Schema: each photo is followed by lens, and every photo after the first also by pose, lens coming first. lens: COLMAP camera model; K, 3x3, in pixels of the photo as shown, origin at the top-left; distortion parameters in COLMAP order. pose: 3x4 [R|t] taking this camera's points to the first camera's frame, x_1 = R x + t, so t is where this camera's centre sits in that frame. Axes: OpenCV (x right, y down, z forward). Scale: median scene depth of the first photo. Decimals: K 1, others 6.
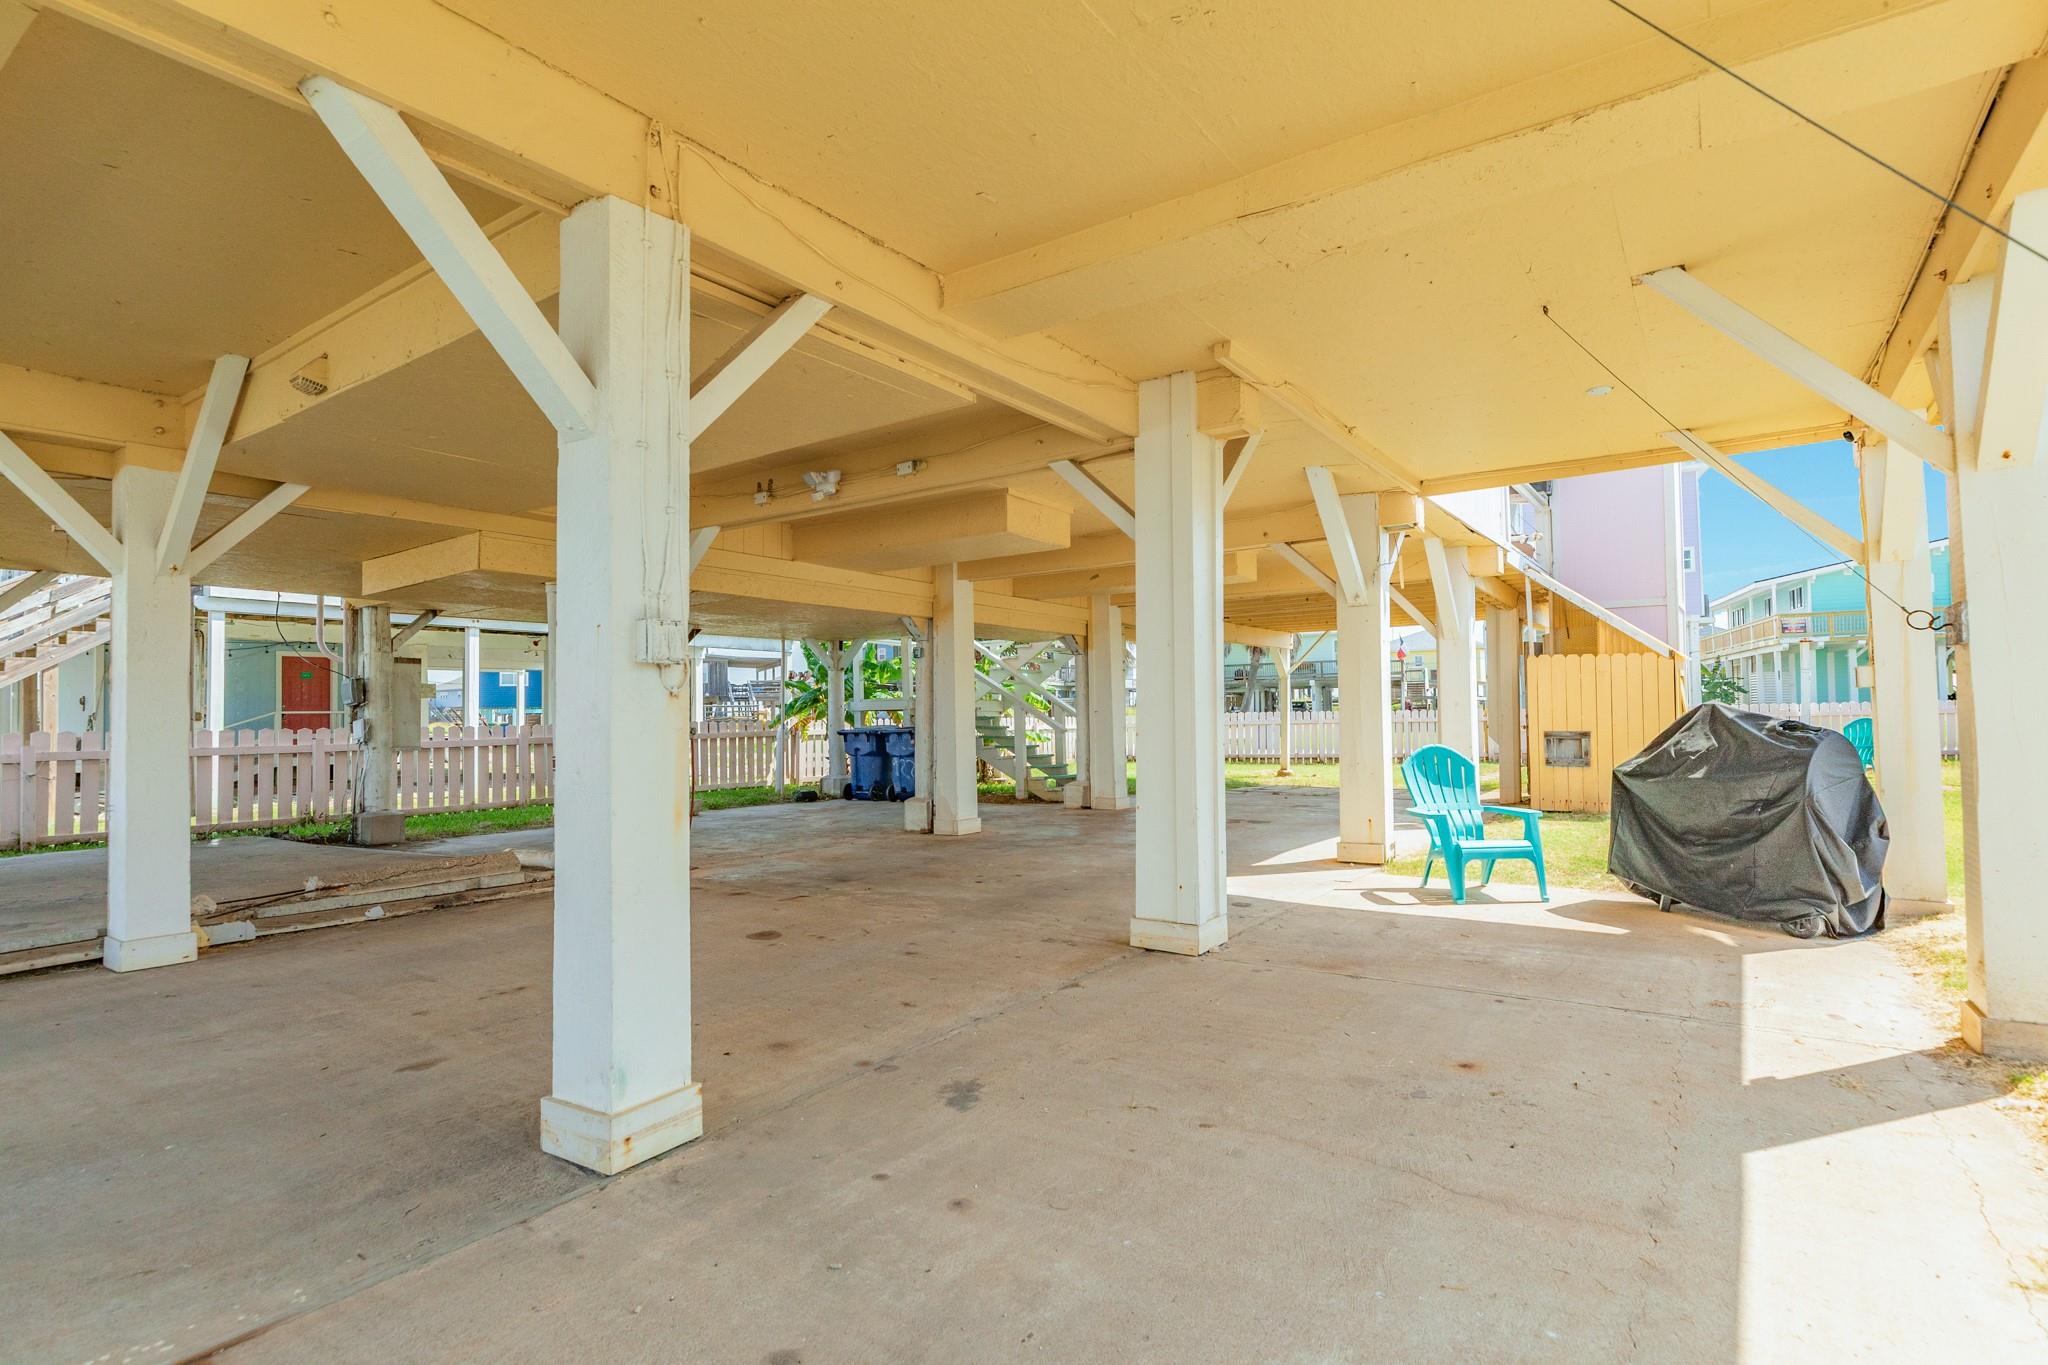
lens RADIAL K [[1043.9, 0, 1028.5], [0, 1043.9, 685.0], [0, 0, 1]] dist [-0.001358, -0.000195]
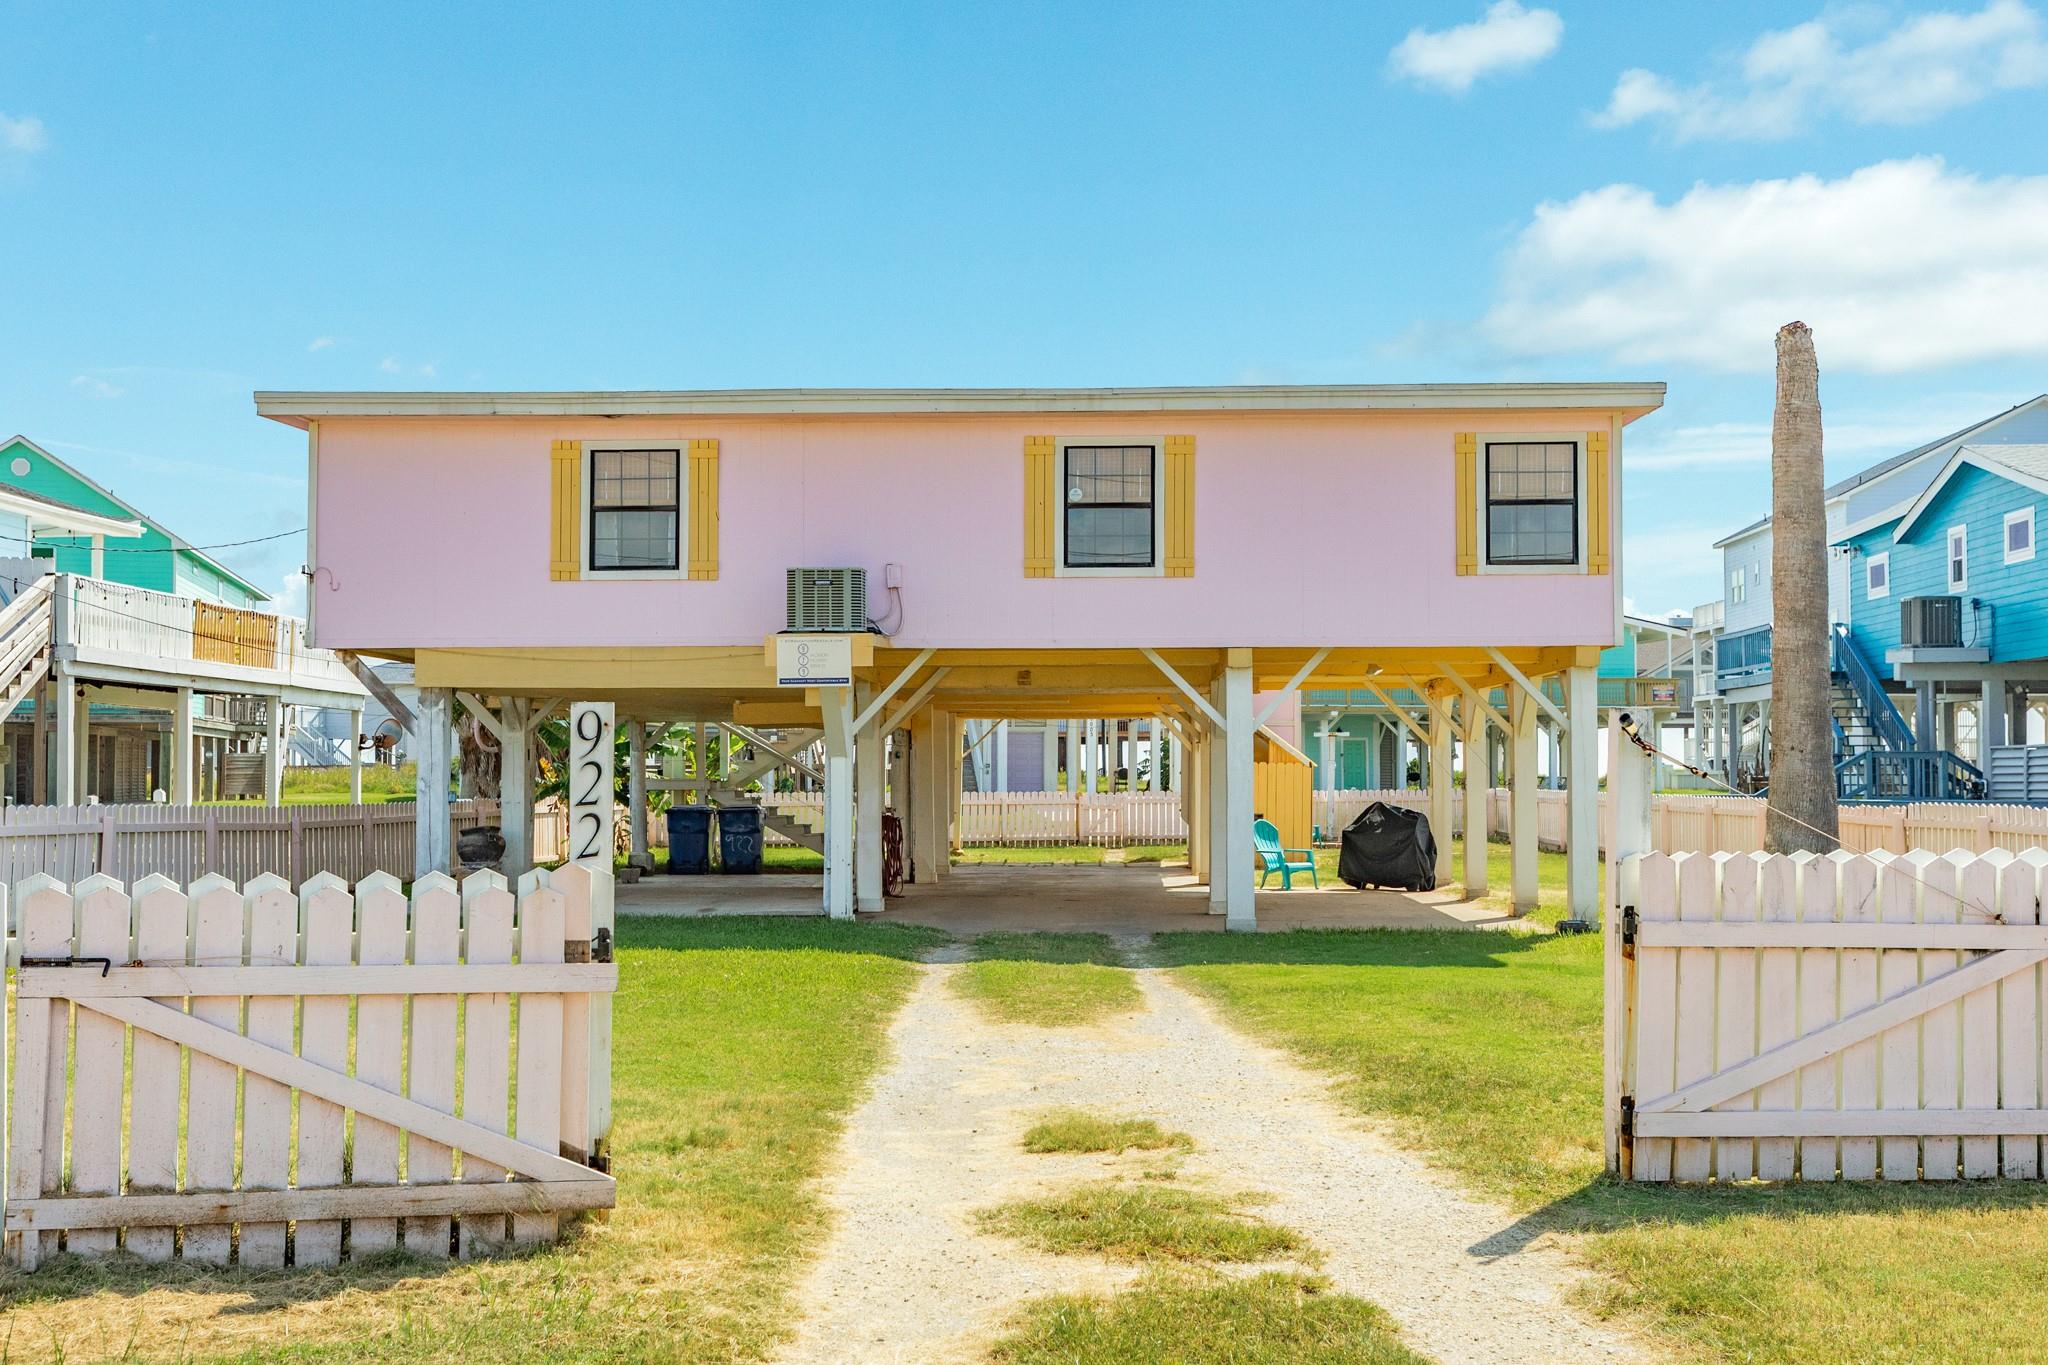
lens RADIAL K [[2076.1, 0, 1023.2], [0, 2076.1, 685.3], [0, 0, 1]] dist [0.002113, 0.001290]
pose [[0.869651, 0.043409, 0.491755, -2.345502], [-0.031857, 0.998985, -0.031847, -0.071140], [-0.492638, 0.012029, 0.870151, -2.671830]]
